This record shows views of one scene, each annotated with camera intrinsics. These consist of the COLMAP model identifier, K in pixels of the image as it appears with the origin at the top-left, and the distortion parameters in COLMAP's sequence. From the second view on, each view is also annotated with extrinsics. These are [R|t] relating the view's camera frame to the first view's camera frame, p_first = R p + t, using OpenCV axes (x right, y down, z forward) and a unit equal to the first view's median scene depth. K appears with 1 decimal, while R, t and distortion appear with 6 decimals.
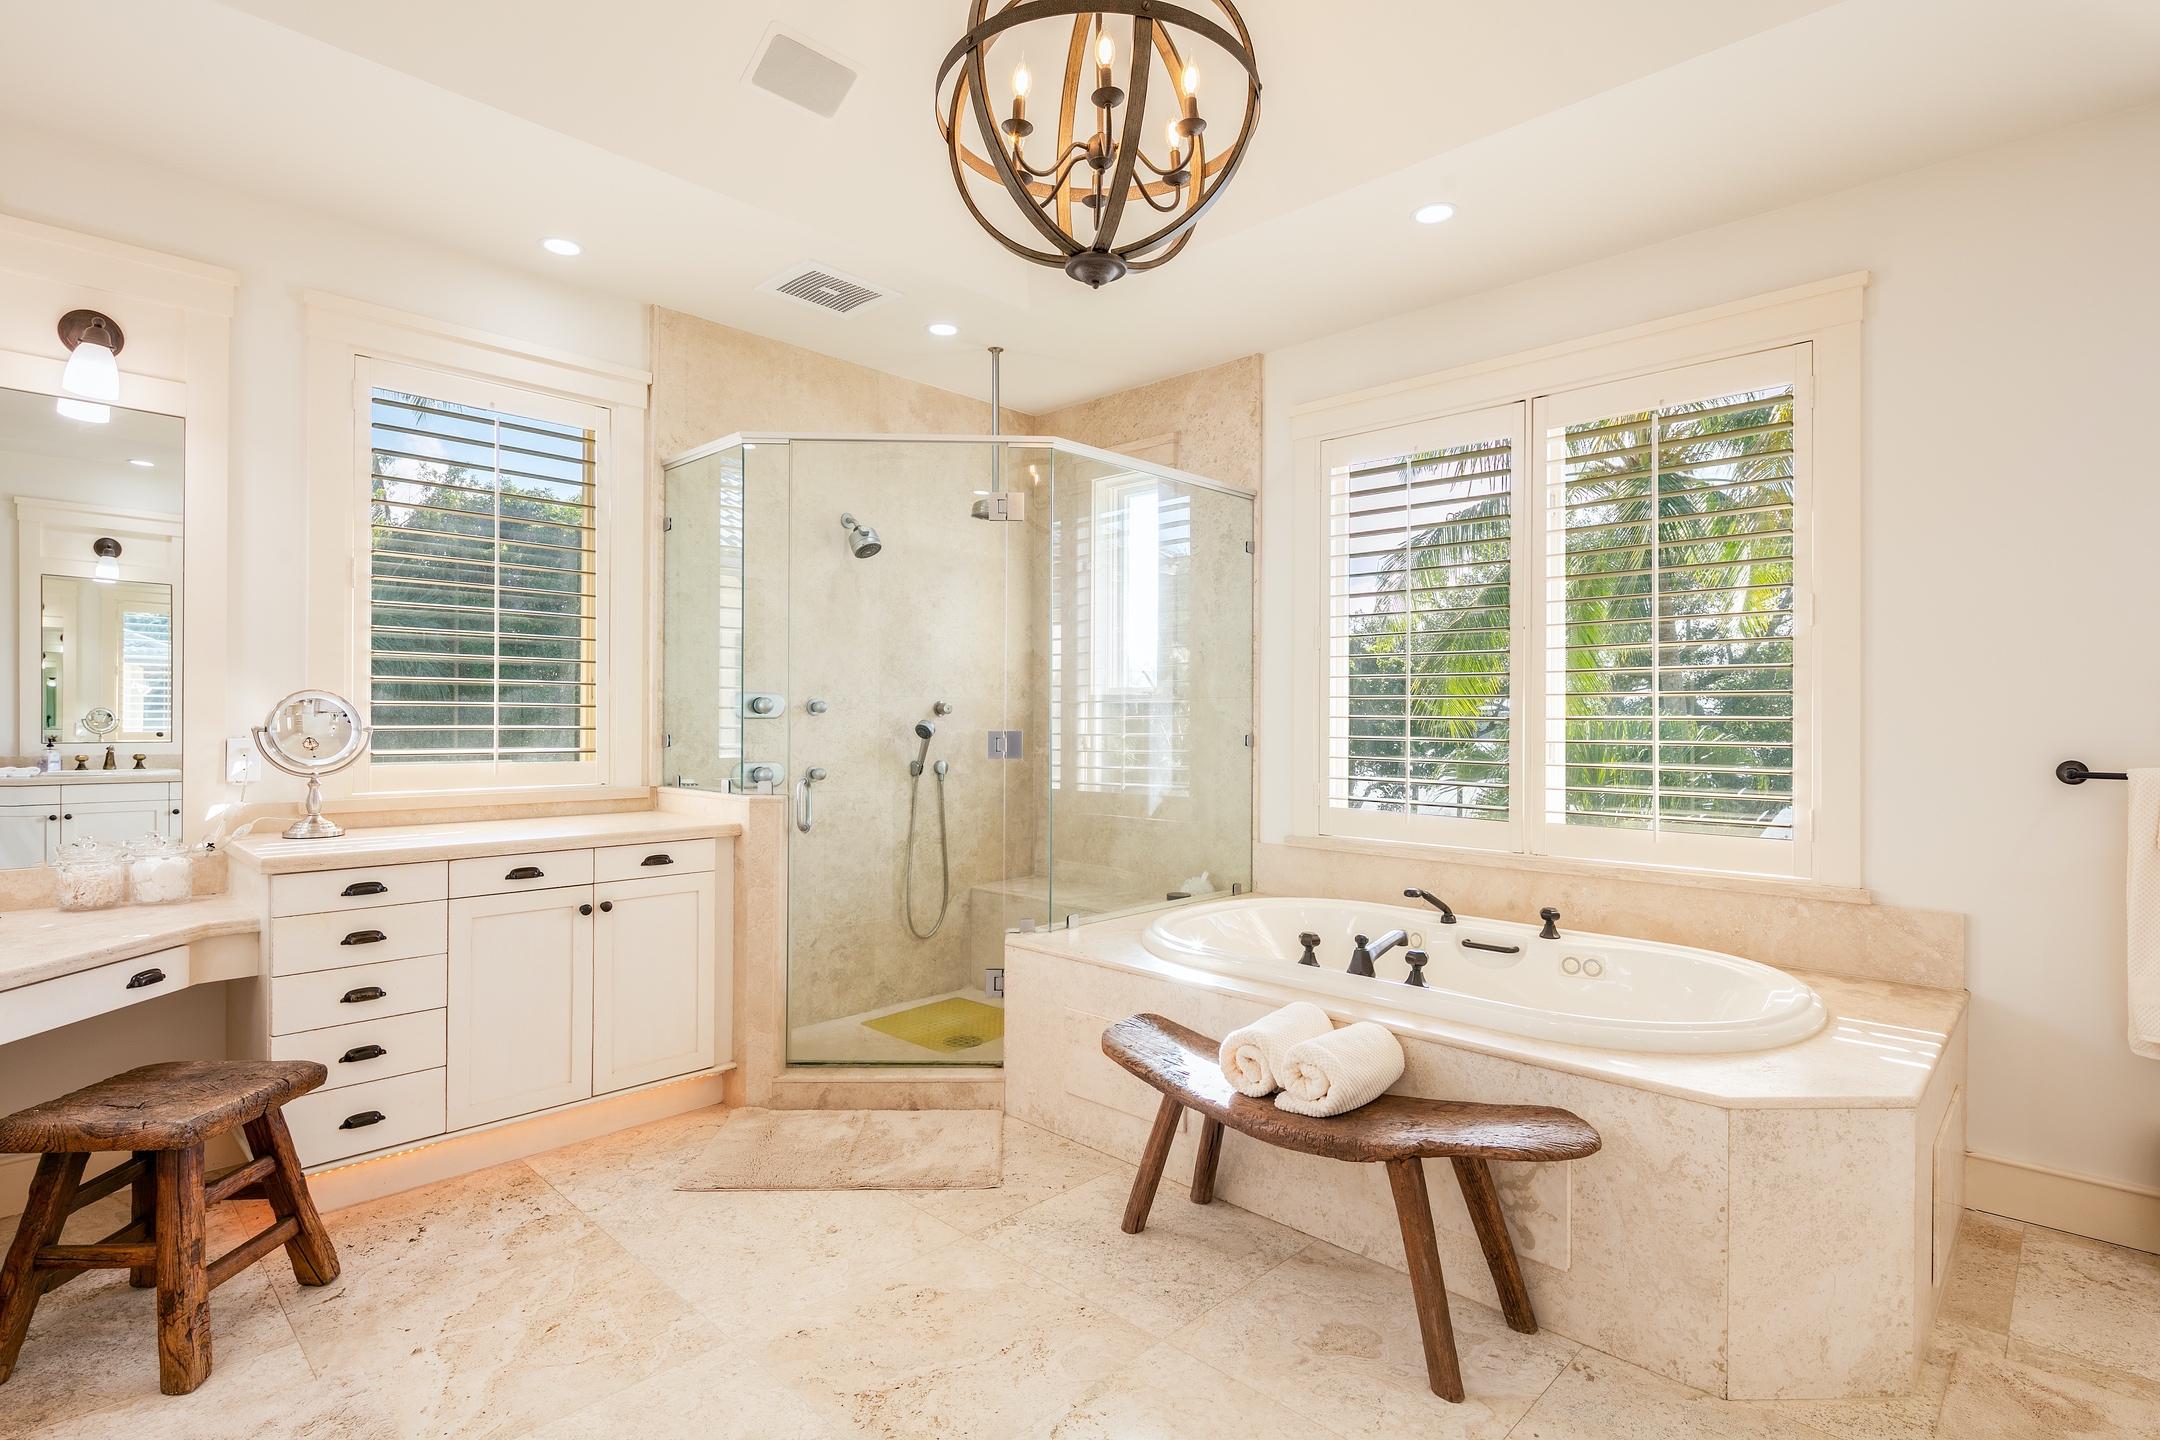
lens RADIAL K [[1051.0, 0, 1079.2], [0, 1051.0, 718.8], [0, 0, 1]] dist [0.000981, -0.002752]
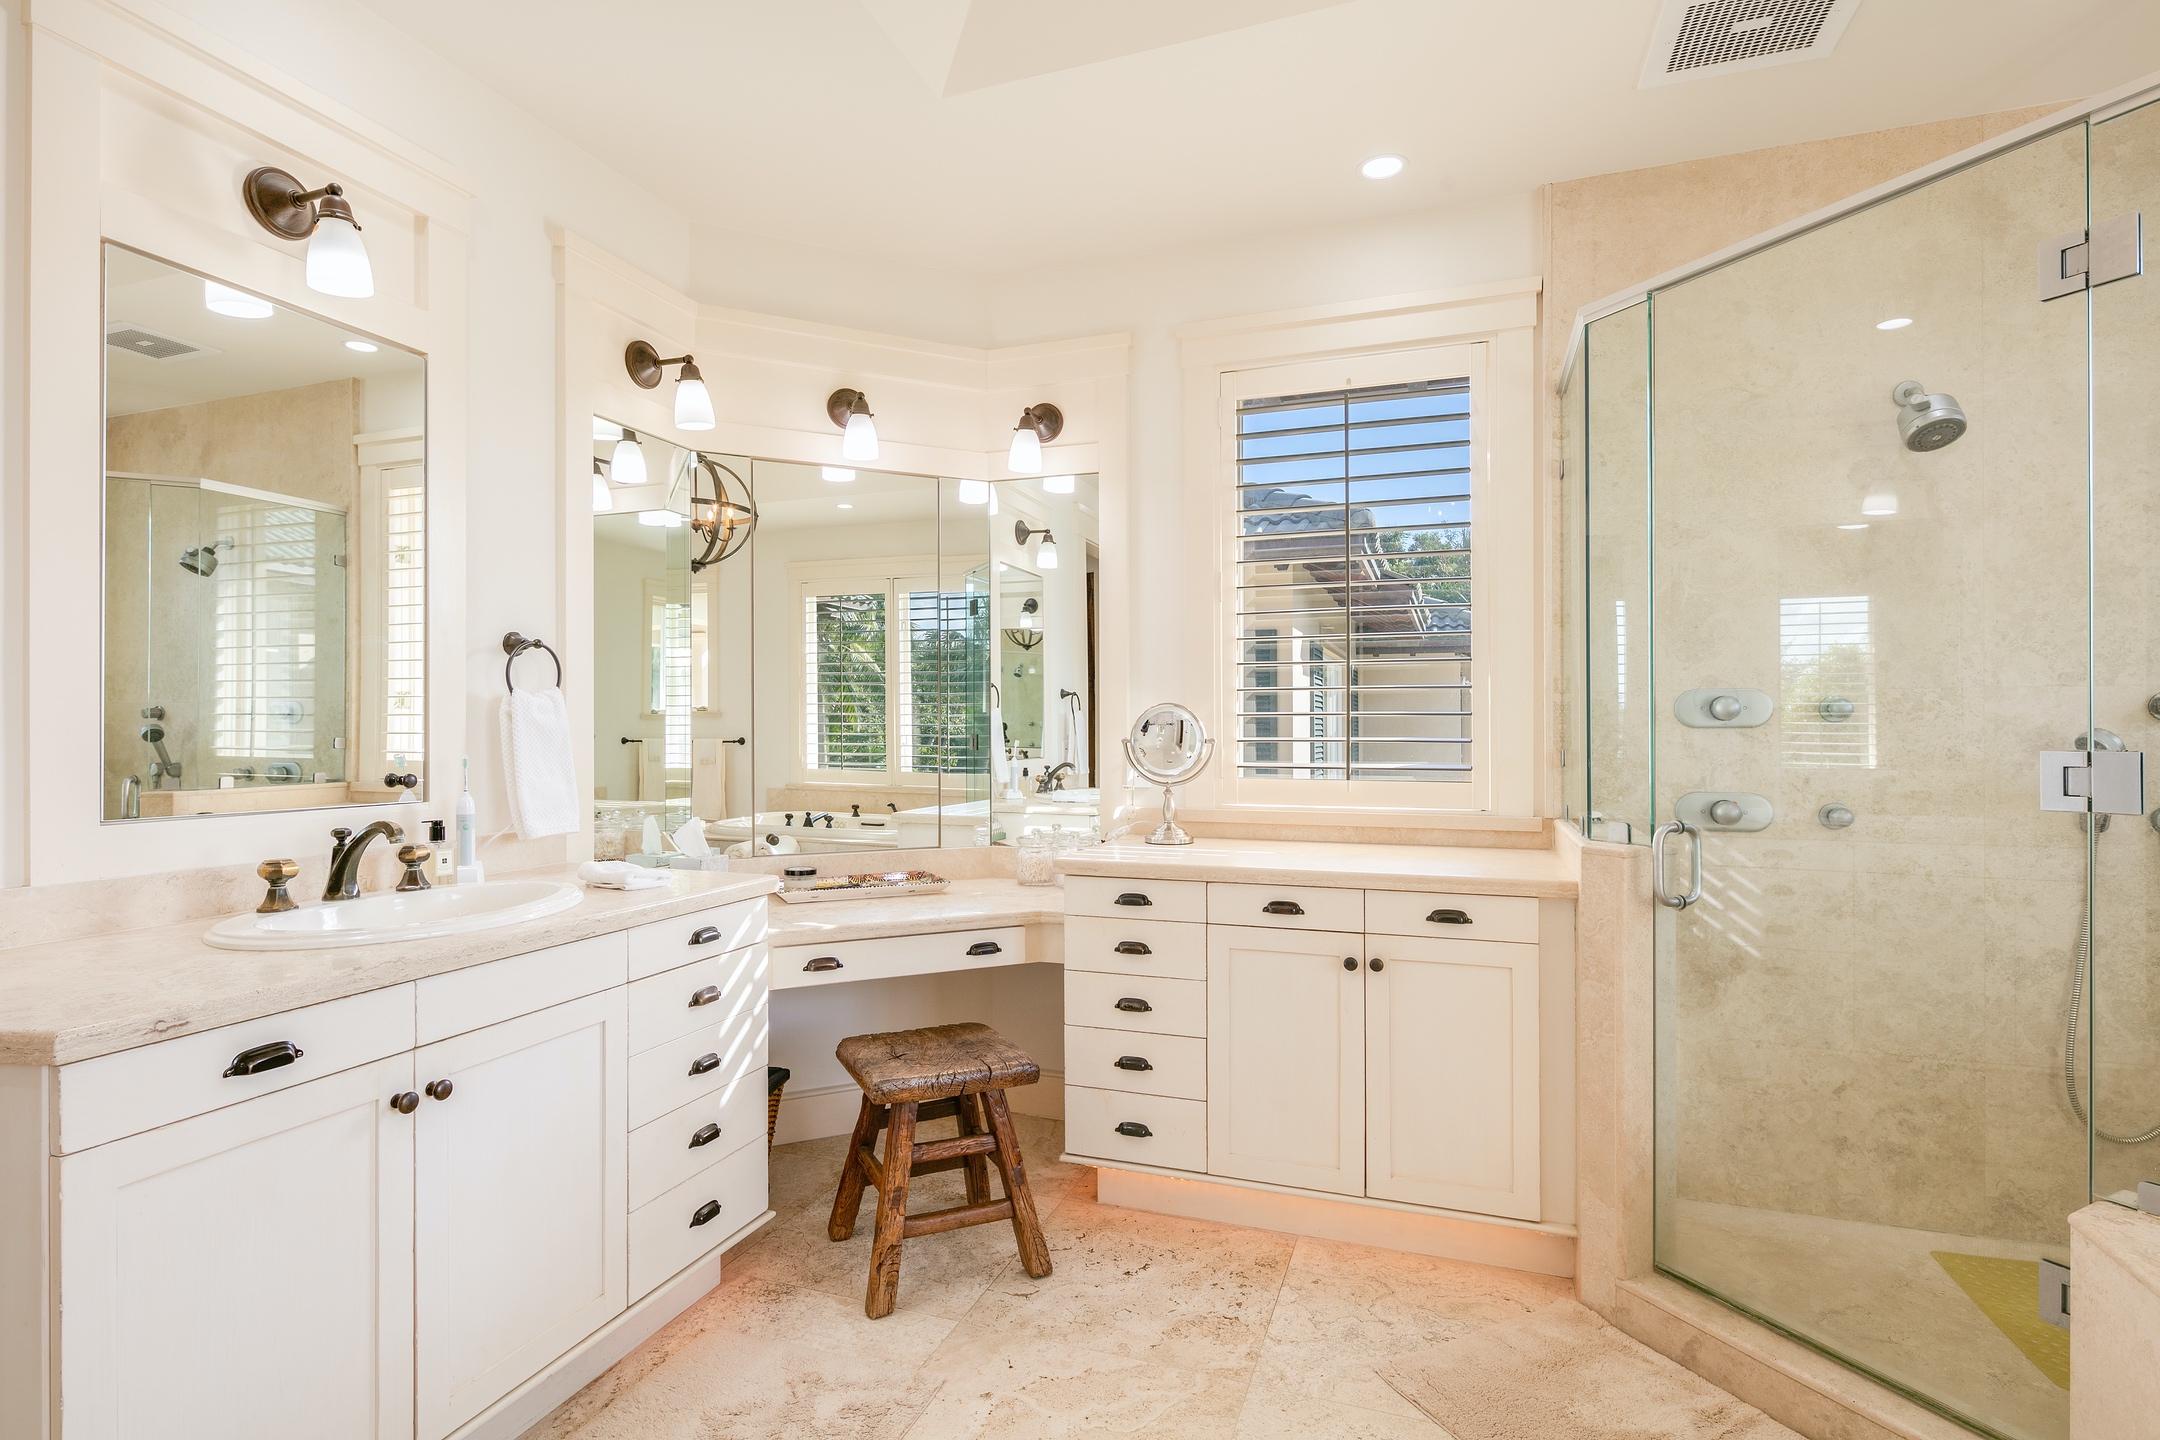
lens RADIAL K [[1051.0, 0, 1076.0], [0, 1051.0, 729.6], [0, 0, 1]] dist [0.000981, -0.002752]
pose [[0.403233, -0.006729, -0.915073, 0.189463], [0.004255, 0.999976, -0.005479, 0.004040], [0.915088, -0.001684, 0.403252, 0.474734]]
